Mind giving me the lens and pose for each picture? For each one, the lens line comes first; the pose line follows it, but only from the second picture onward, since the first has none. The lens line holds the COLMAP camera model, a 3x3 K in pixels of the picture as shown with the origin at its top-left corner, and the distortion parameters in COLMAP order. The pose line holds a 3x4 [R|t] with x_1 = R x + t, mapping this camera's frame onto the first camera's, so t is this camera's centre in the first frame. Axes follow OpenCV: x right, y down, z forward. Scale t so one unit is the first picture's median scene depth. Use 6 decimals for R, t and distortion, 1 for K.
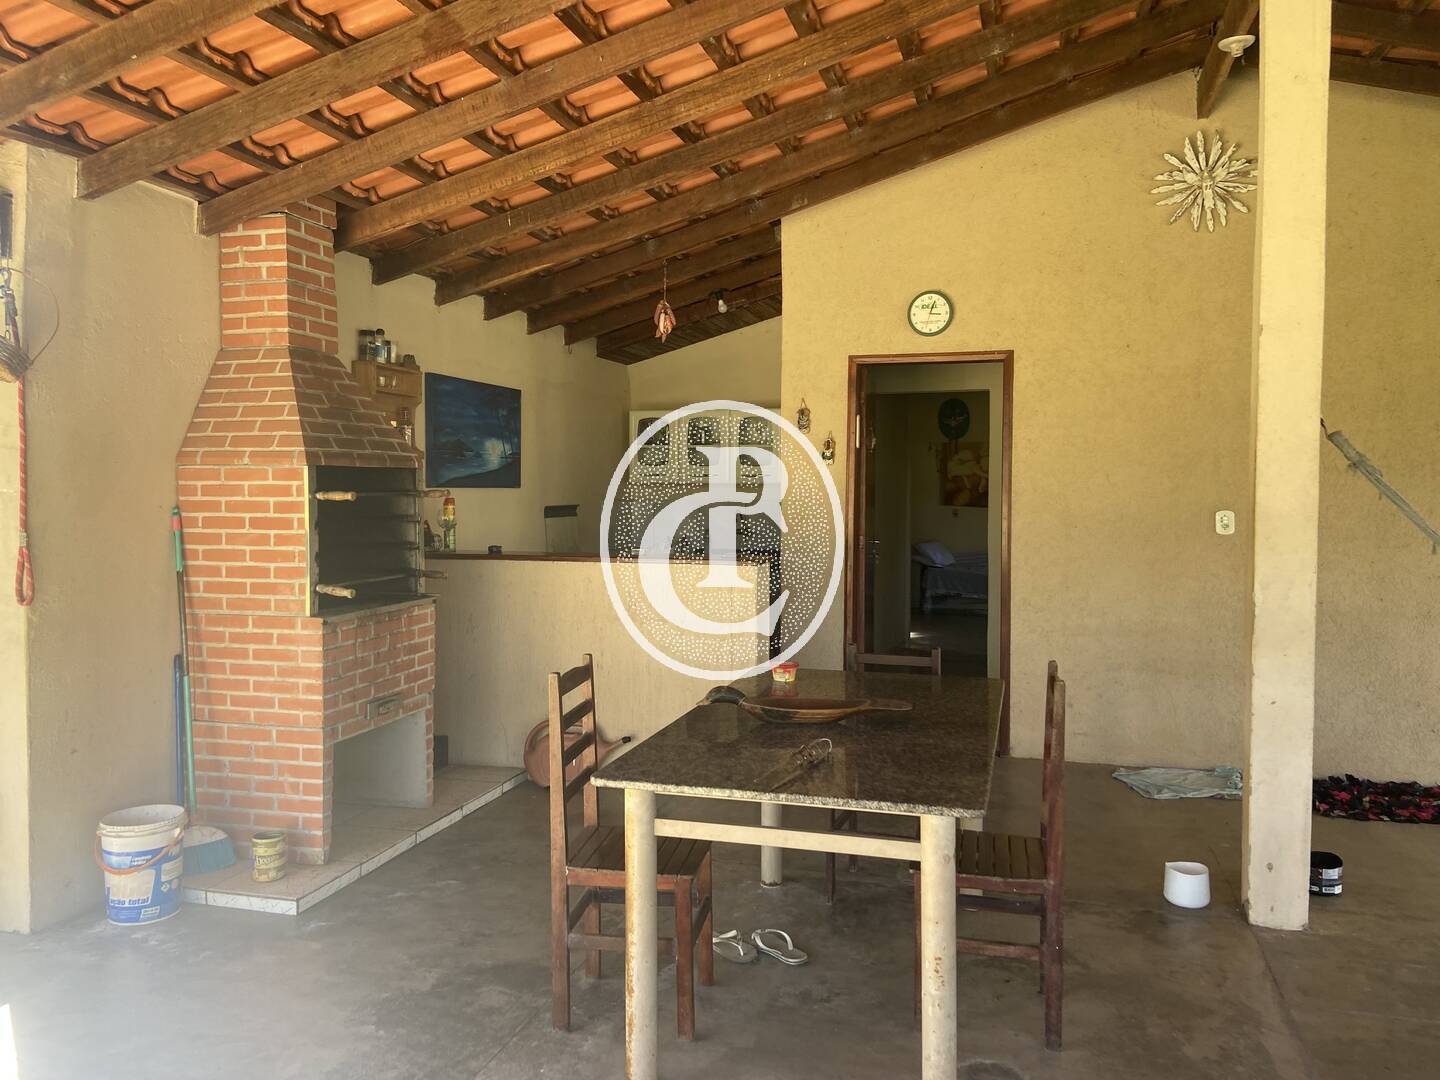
lens RADIAL K [[1080.9, 0, 719.1], [0, 1080.9, 521.3], [0, 0, 1]] dist [0.122780, -0.159156]
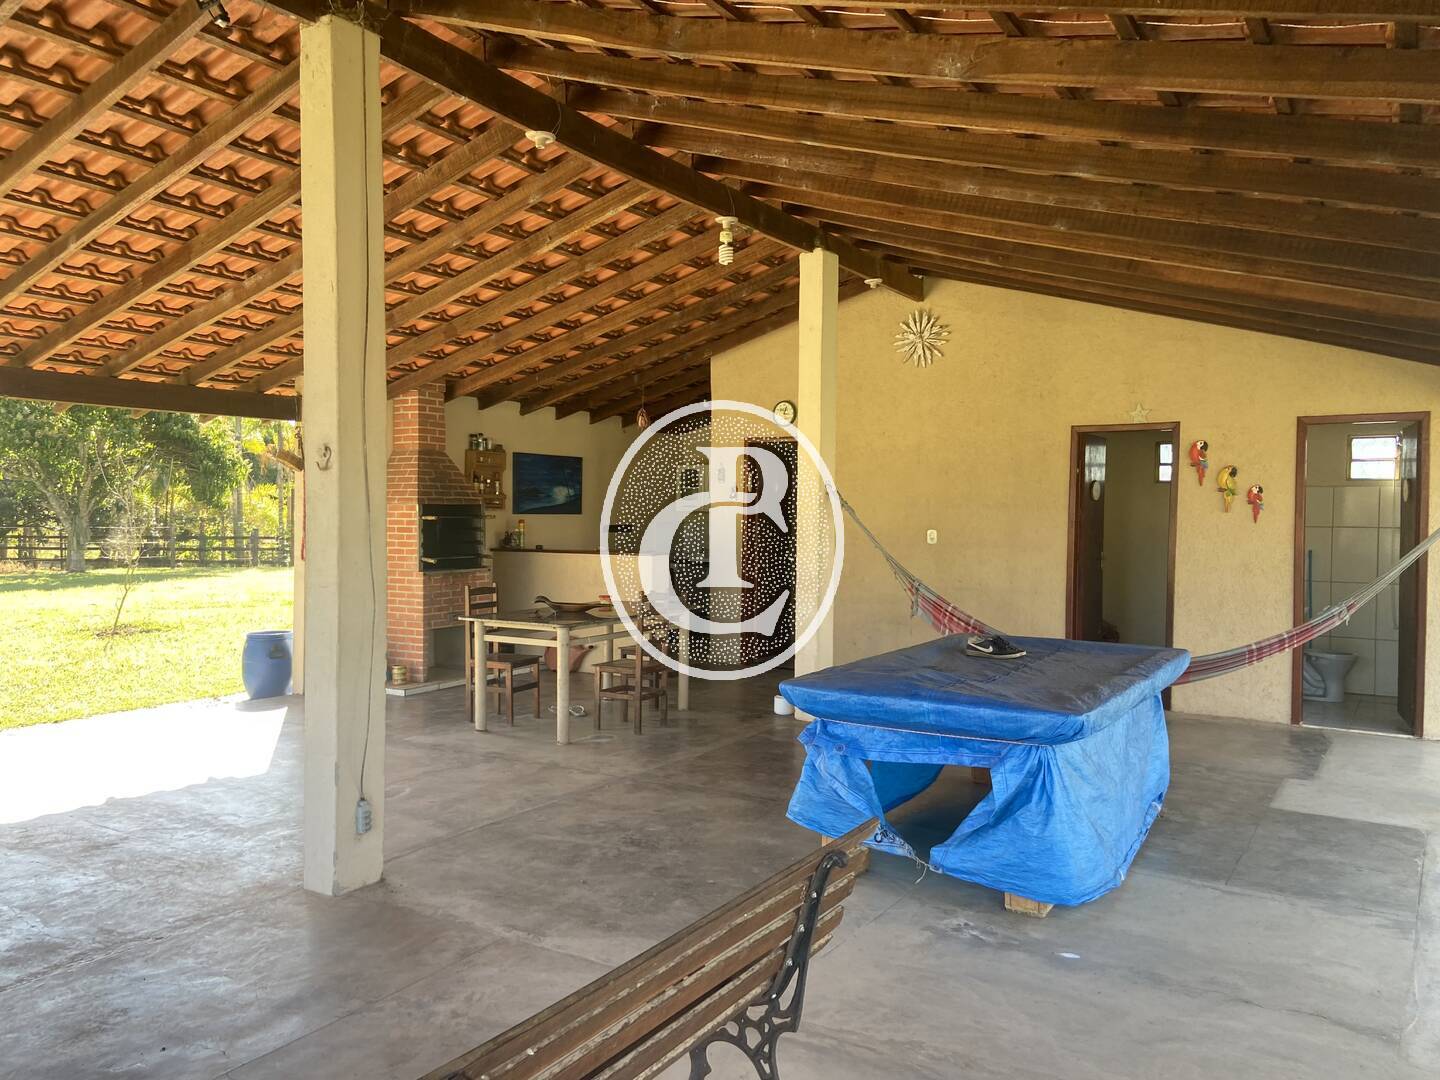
lens RADIAL K [[1077.8, 0, 716.6], [0, 1077.8, 533.0], [0, 0, 1]] dist [0.123705, -0.155155]
pose [[0.959675, 0.010061, -0.280930, 0.651252], [-0.013241, 0.999868, -0.009424, 0.016426], [0.280798, 0.012764, 0.959682, -0.752293]]
